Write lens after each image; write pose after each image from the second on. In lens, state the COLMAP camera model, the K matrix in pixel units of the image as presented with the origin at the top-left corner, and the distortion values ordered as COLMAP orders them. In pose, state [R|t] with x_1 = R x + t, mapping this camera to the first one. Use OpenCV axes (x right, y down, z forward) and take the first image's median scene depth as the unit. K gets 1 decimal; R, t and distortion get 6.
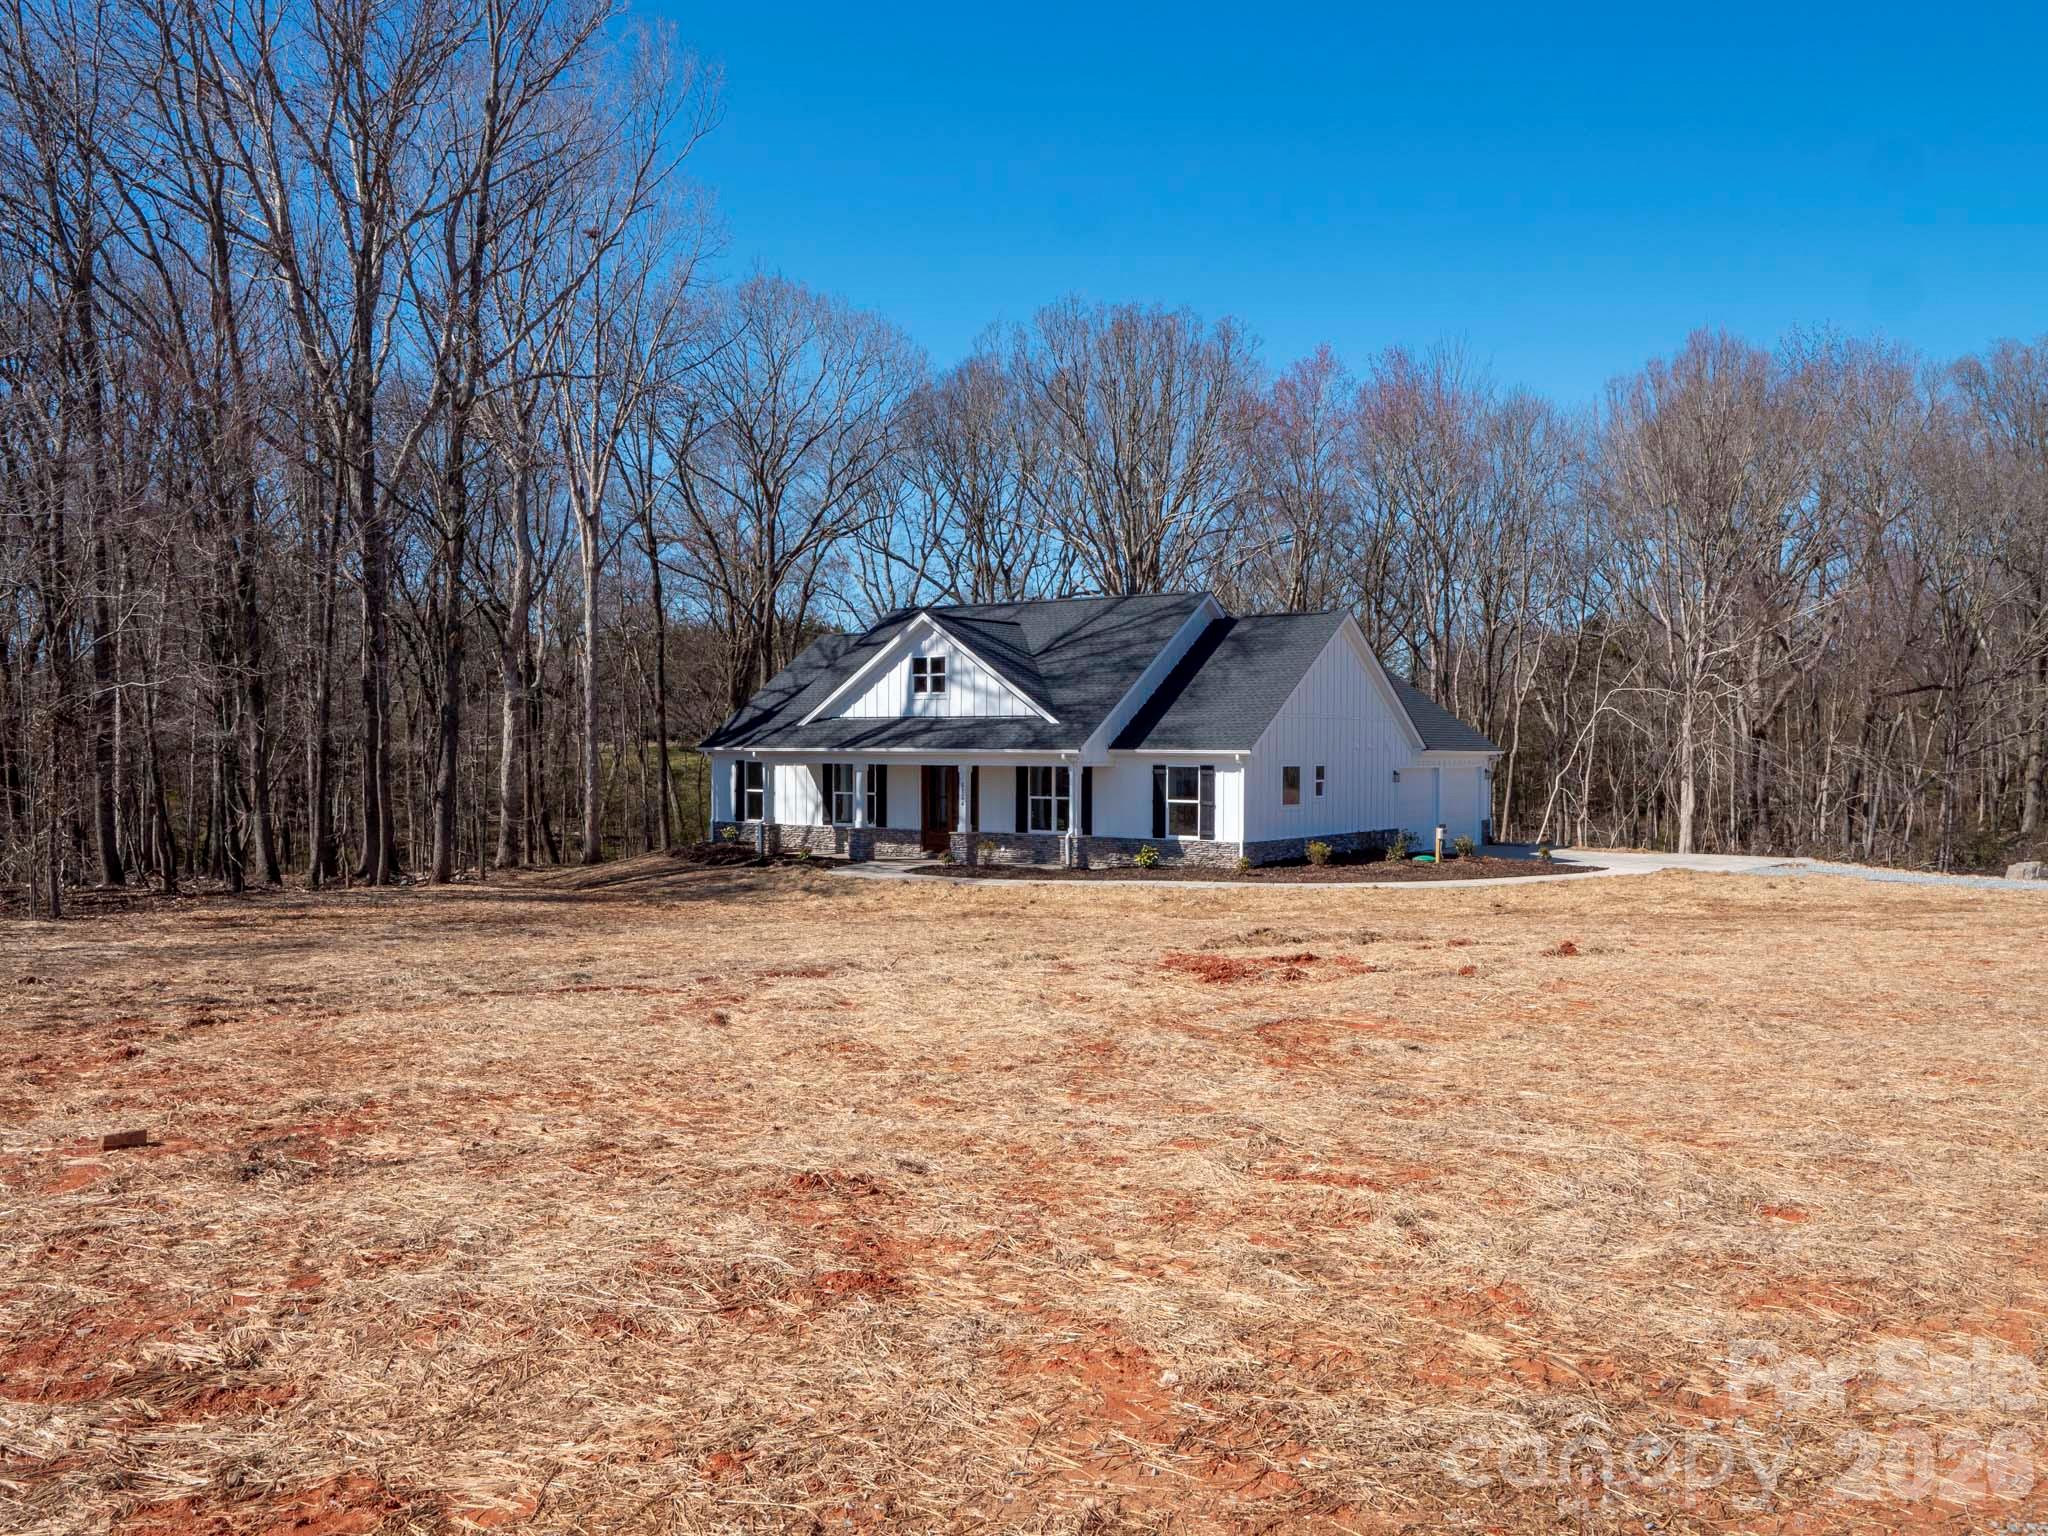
lens RADIAL K [[1710.6, 0, 1024.0], [0, 1710.6, 768.0], [0, 0, 1]] dist [0.011577, 0.004901]
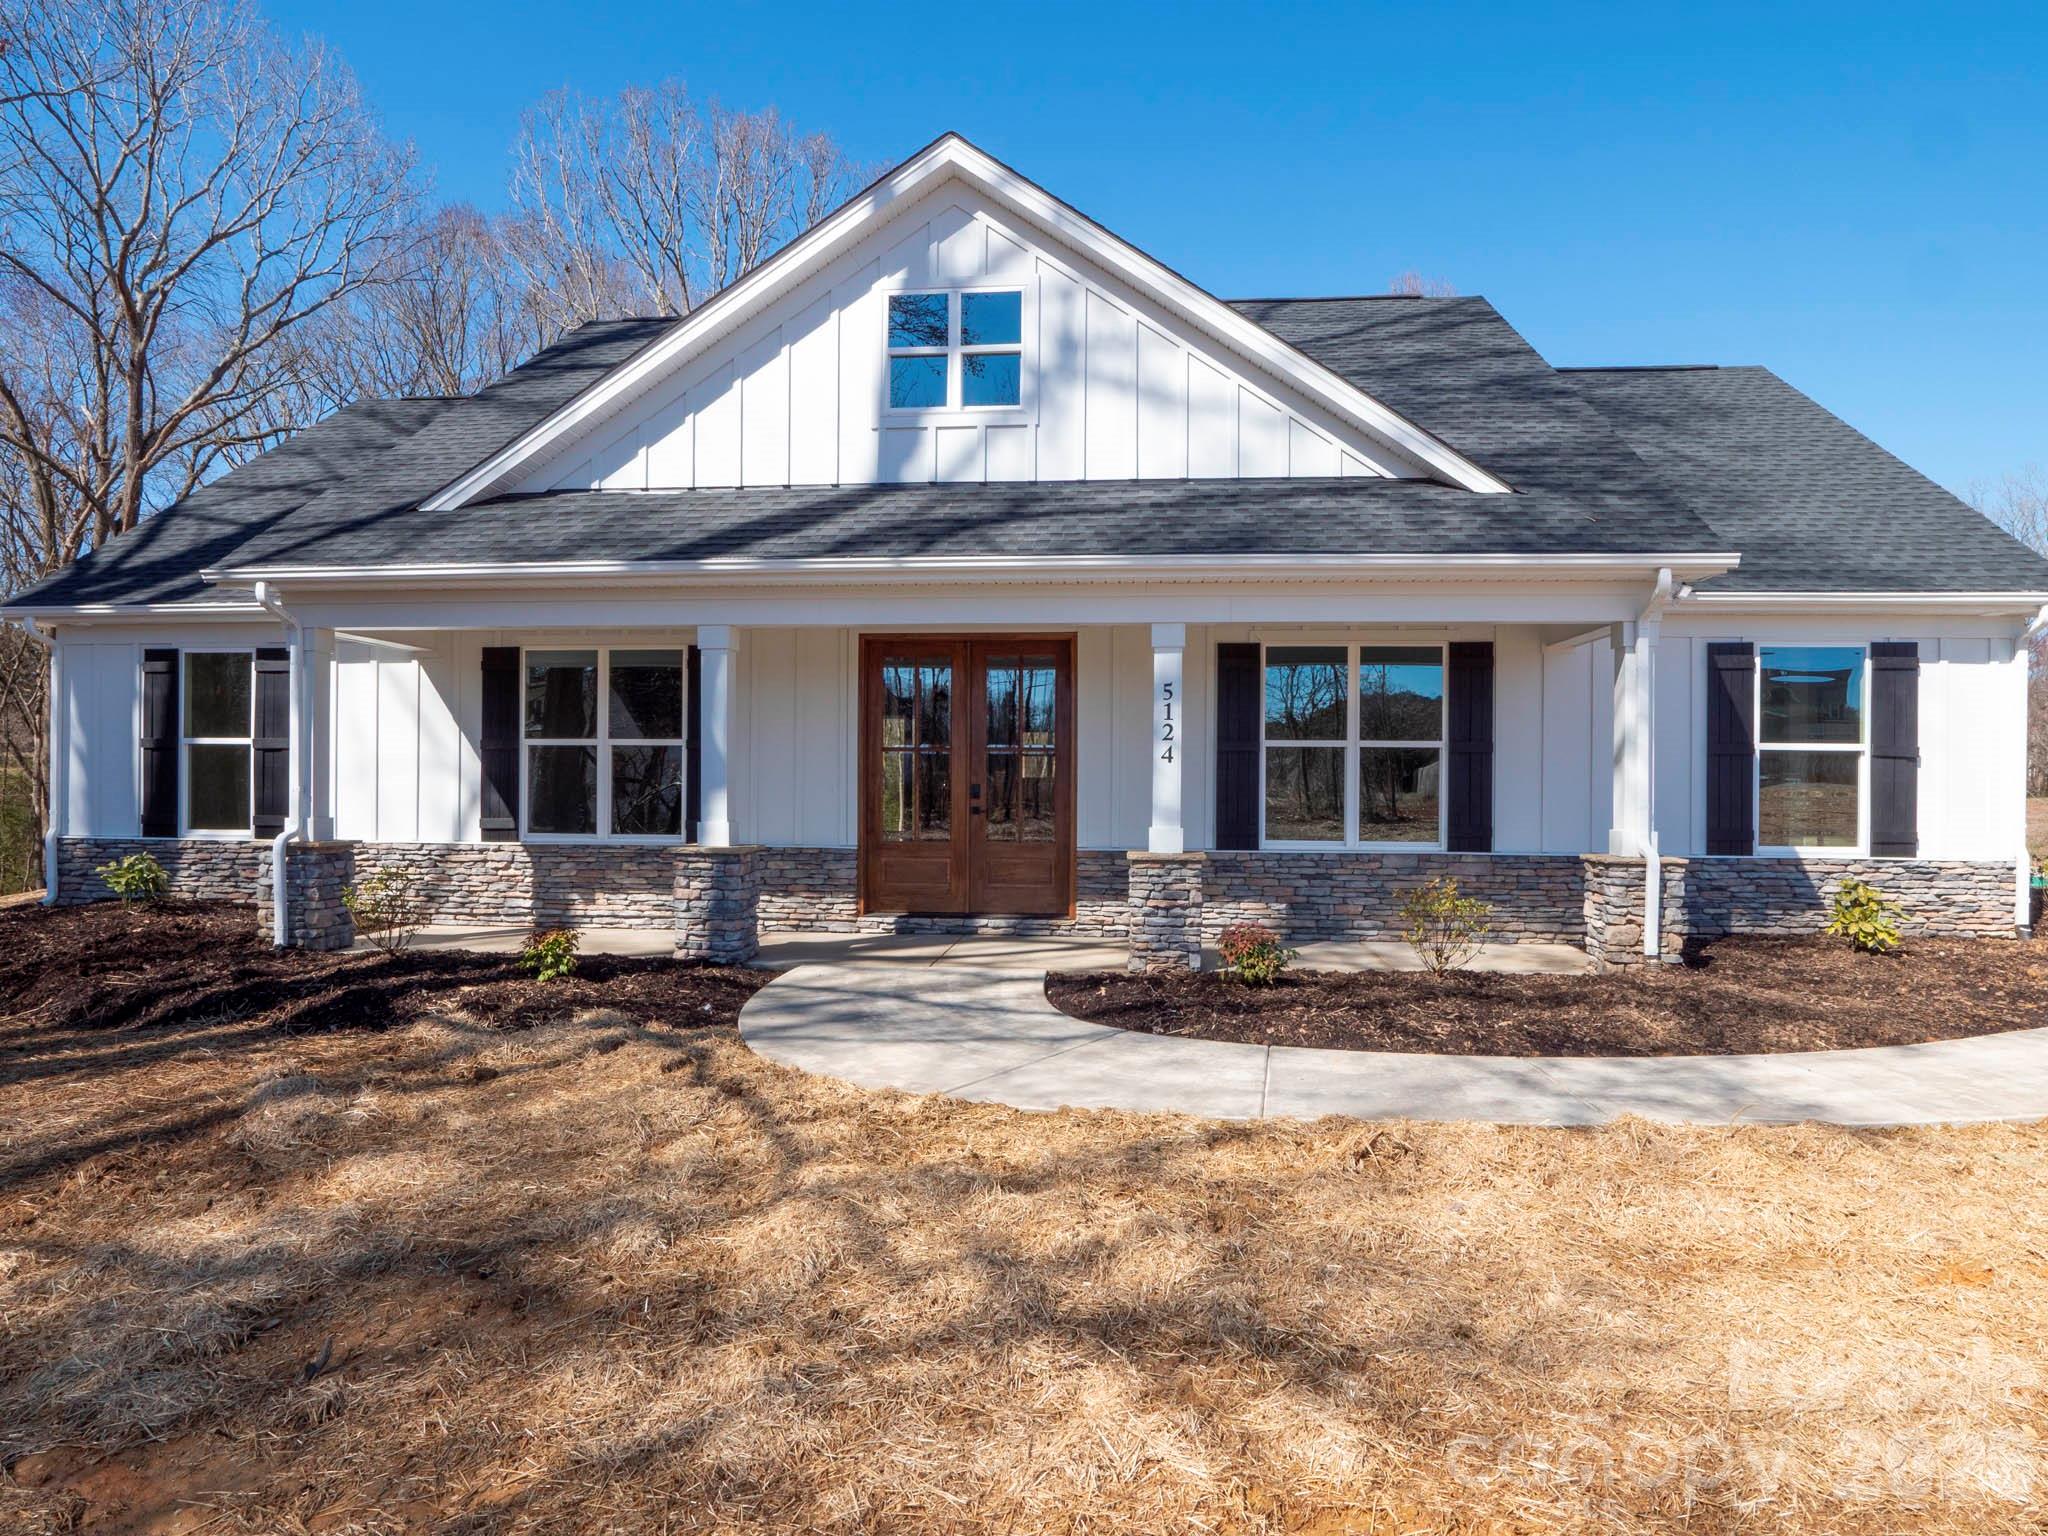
lens RADIAL K [[1185.7, 0, 983.3], [0, 1185.7, 783.1], [0, 0, 1]] dist [-0.020485, 0.005217]
pose [[0.866347, -0.001151, 0.499441, -0.157658], [0.003657, 0.999985, -0.004039, 0.024837], [-0.499428, 0.005326, 0.866339, 0.805435]]
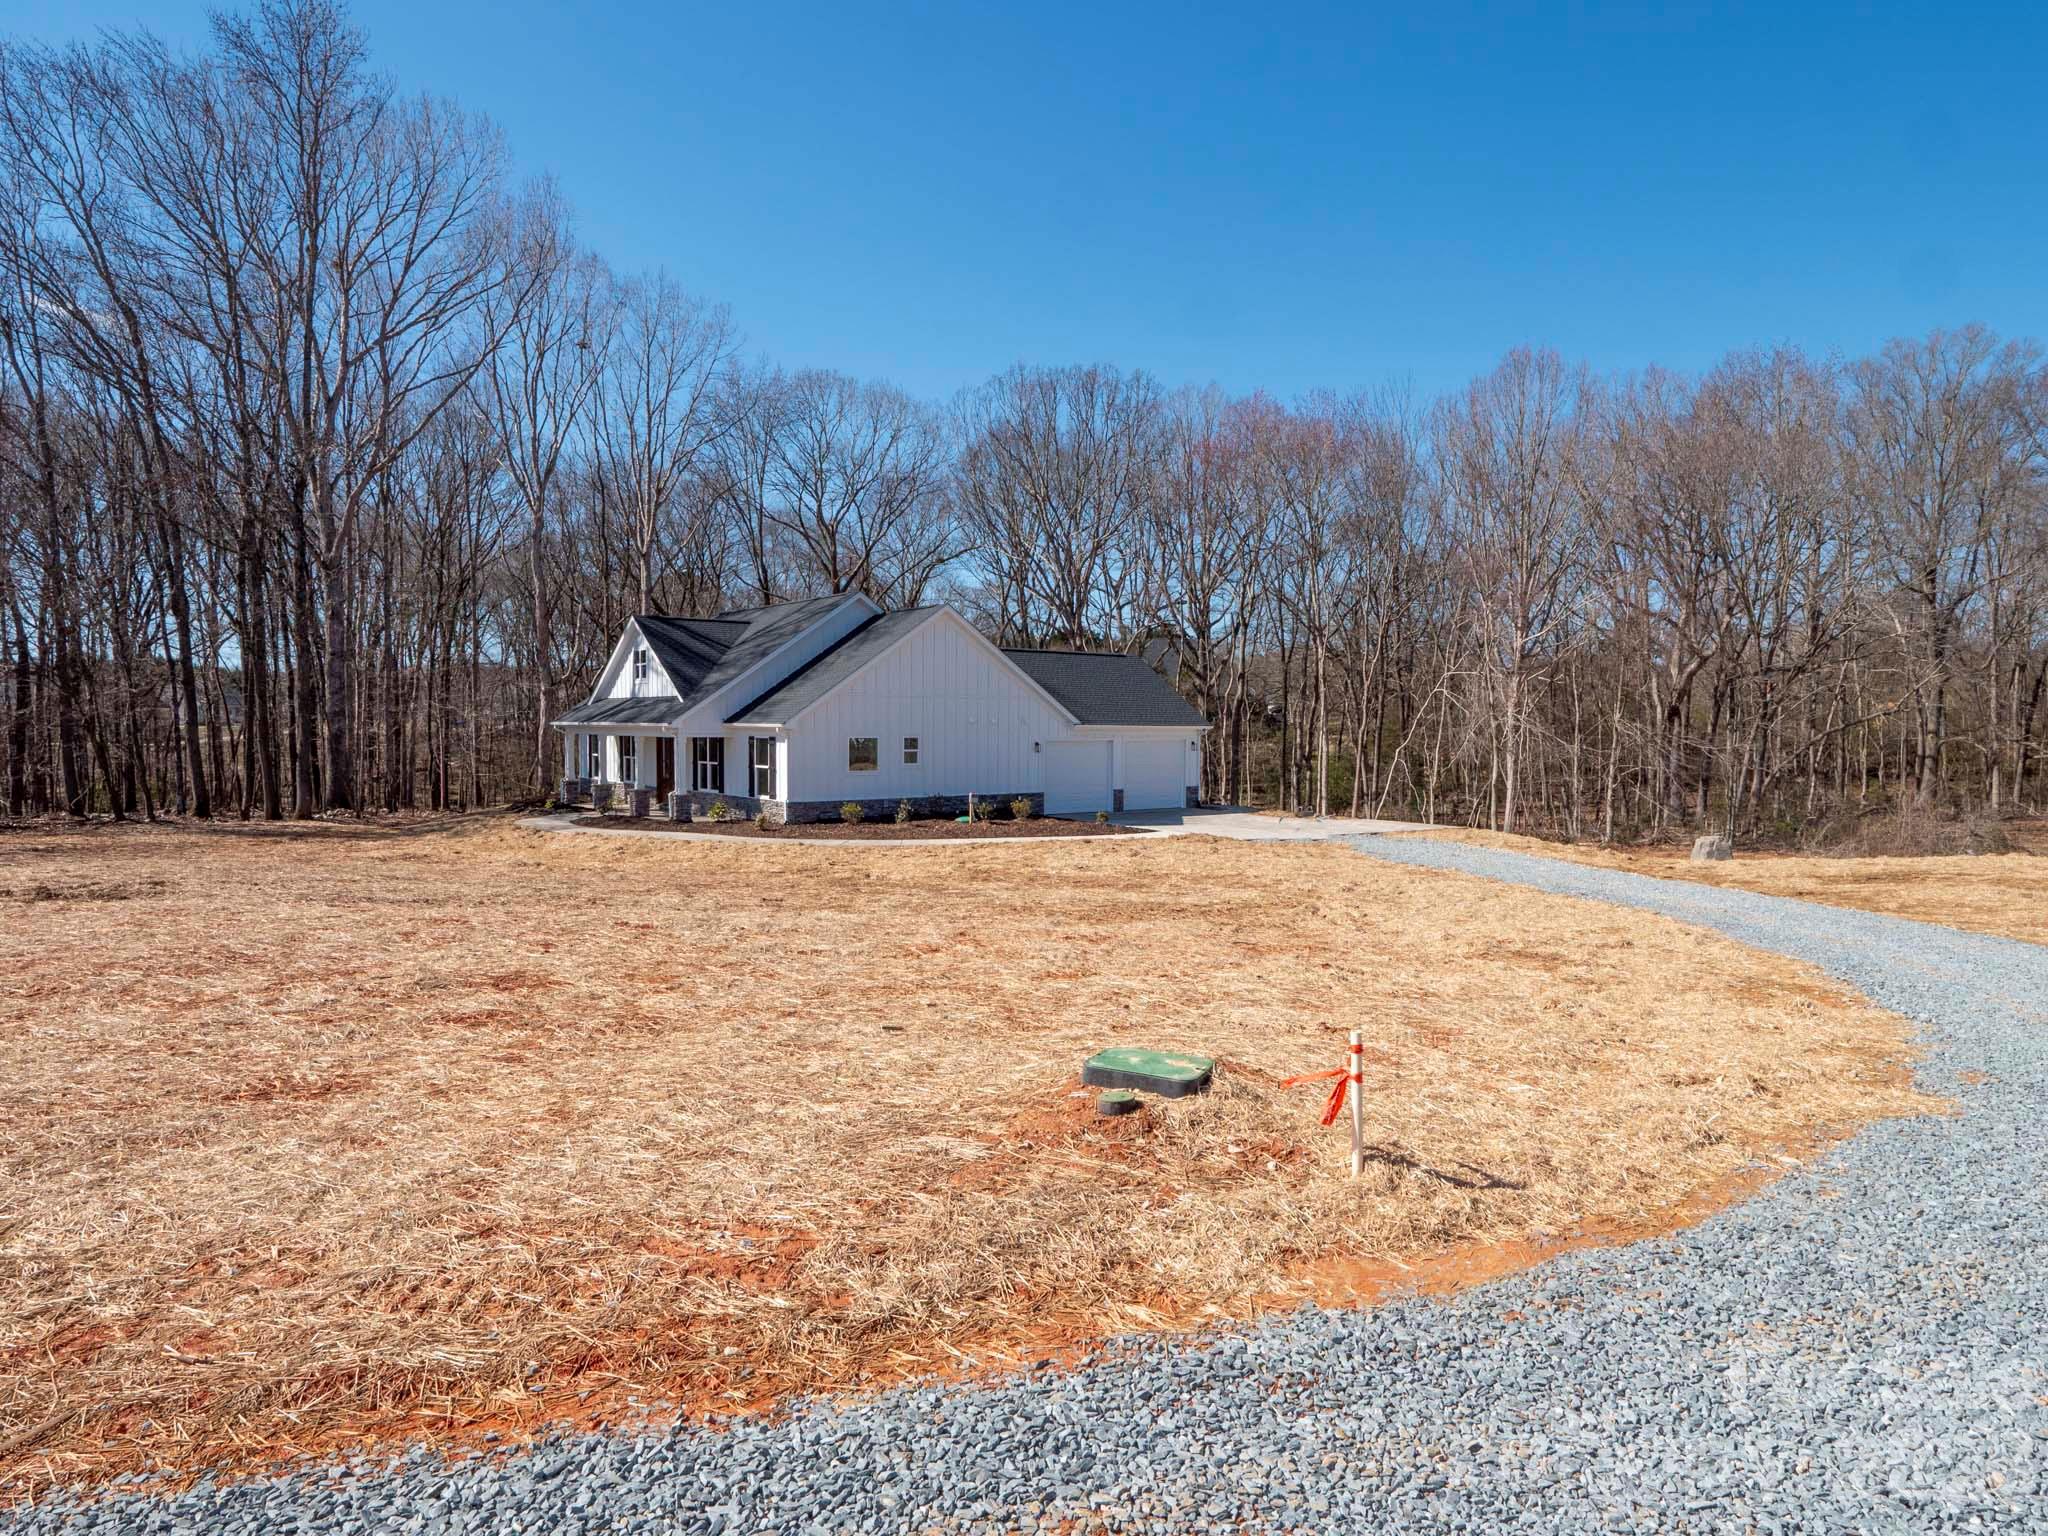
lens RADIAL K [[1185.7, 0, 983.3], [0, 1185.7, 783.1], [0, 0, 1]] dist [-0.020485, 0.005217]
pose [[0.950745, 0.014077, -0.309654, 0.450750], [-0.003425, 0.999384, 0.034915, 0.001484], [0.309954, -0.032134, 0.950208, 0.247430]]
